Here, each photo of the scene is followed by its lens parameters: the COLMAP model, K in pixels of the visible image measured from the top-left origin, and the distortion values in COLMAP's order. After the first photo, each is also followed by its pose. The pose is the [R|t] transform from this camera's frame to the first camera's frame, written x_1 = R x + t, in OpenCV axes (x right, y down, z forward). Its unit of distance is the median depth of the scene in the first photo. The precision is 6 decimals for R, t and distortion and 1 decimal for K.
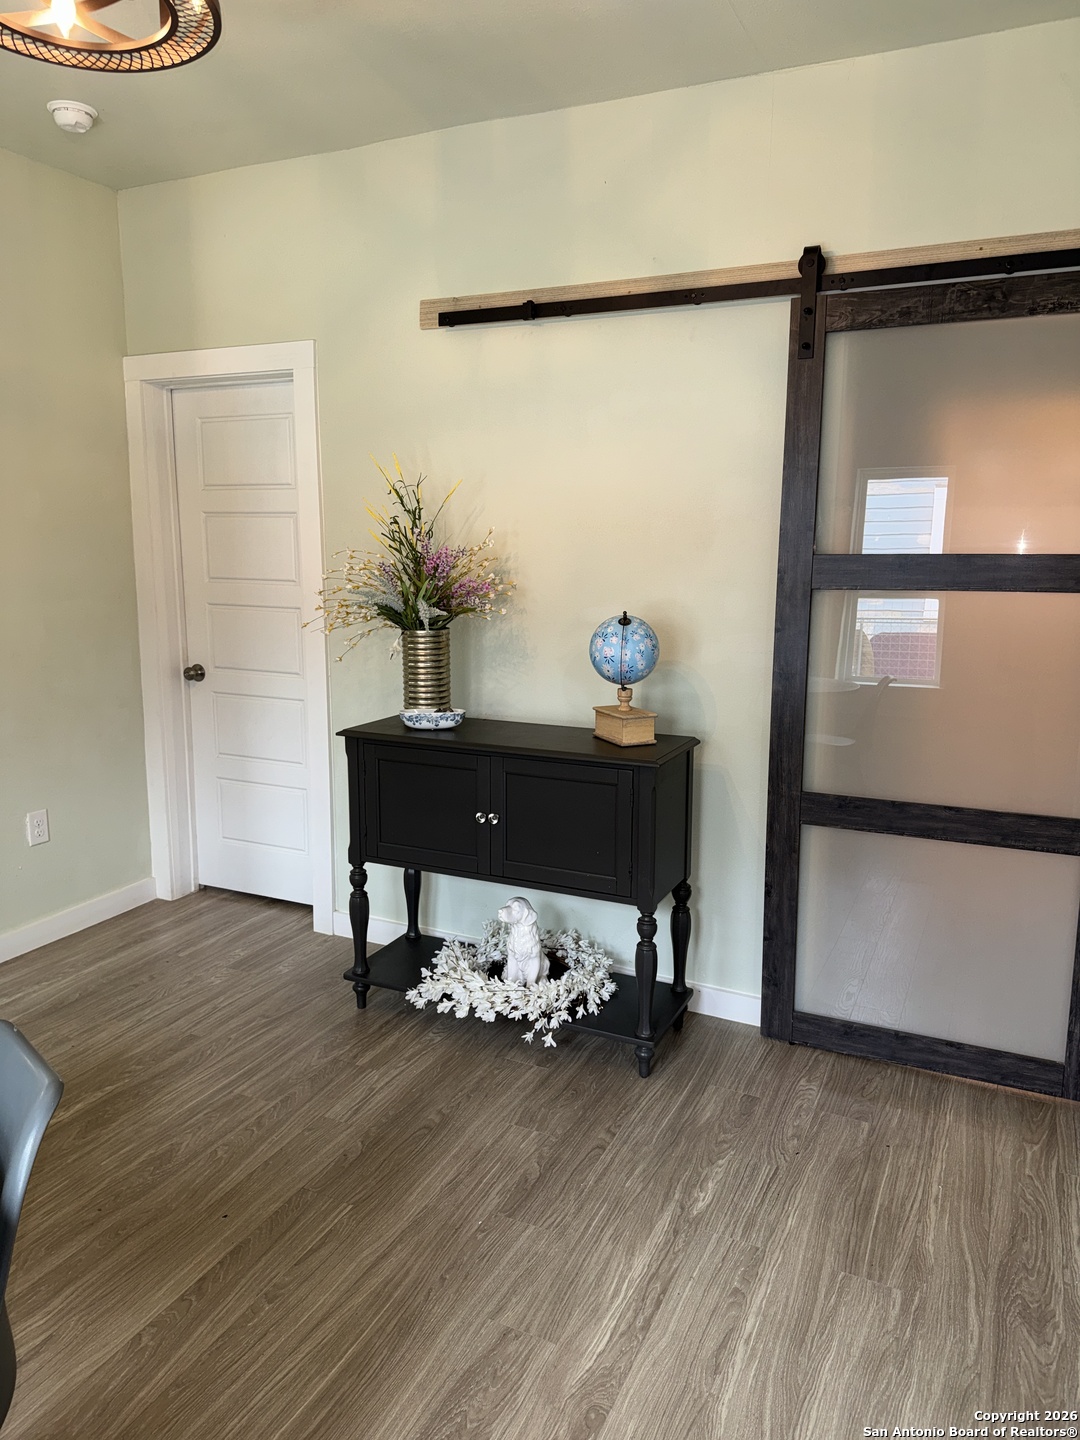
lens RADIAL K [[1019.9, 0, 534.7], [0, 1019.9, 719.6], [0, 0, 1]] dist [0.033328, -0.039956]
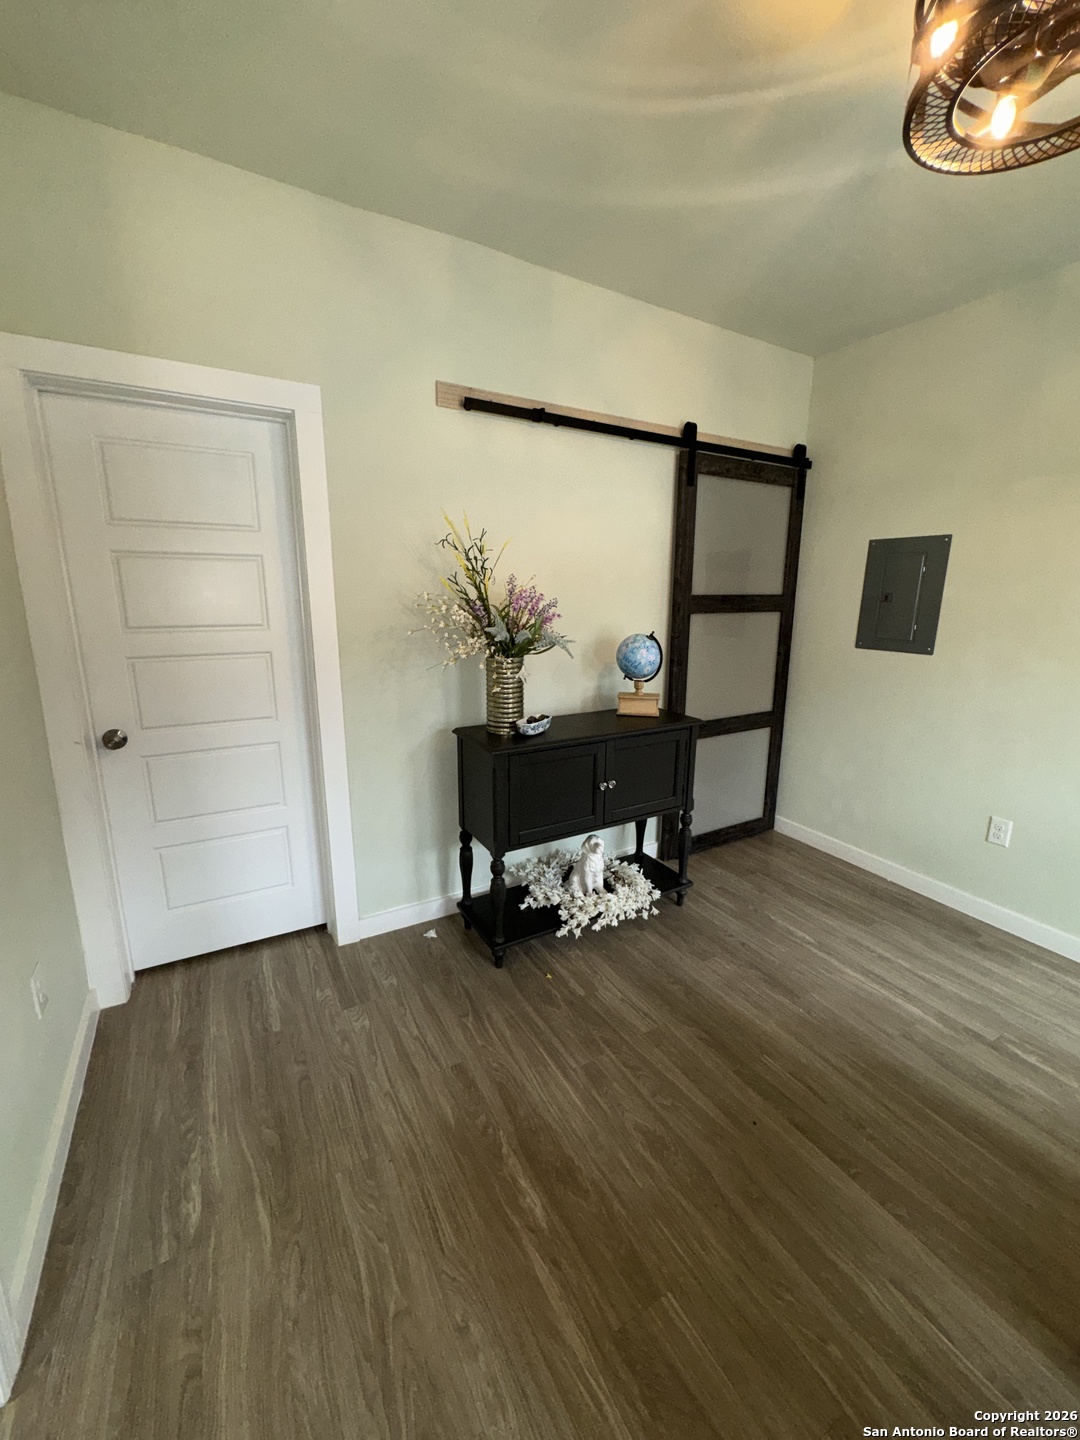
lens RADIAL K [[577.6, 0, 537.4], [0, 577.6, 717.5], [0, 0, 1]] dist [-0.007614, 0.000705]
pose [[0.570703, -0.173849, 0.802543, -0.751738], [0.139754, 0.983637, 0.113696, -0.101085], [-0.809177, 0.047272, 0.585661, 0.625047]]
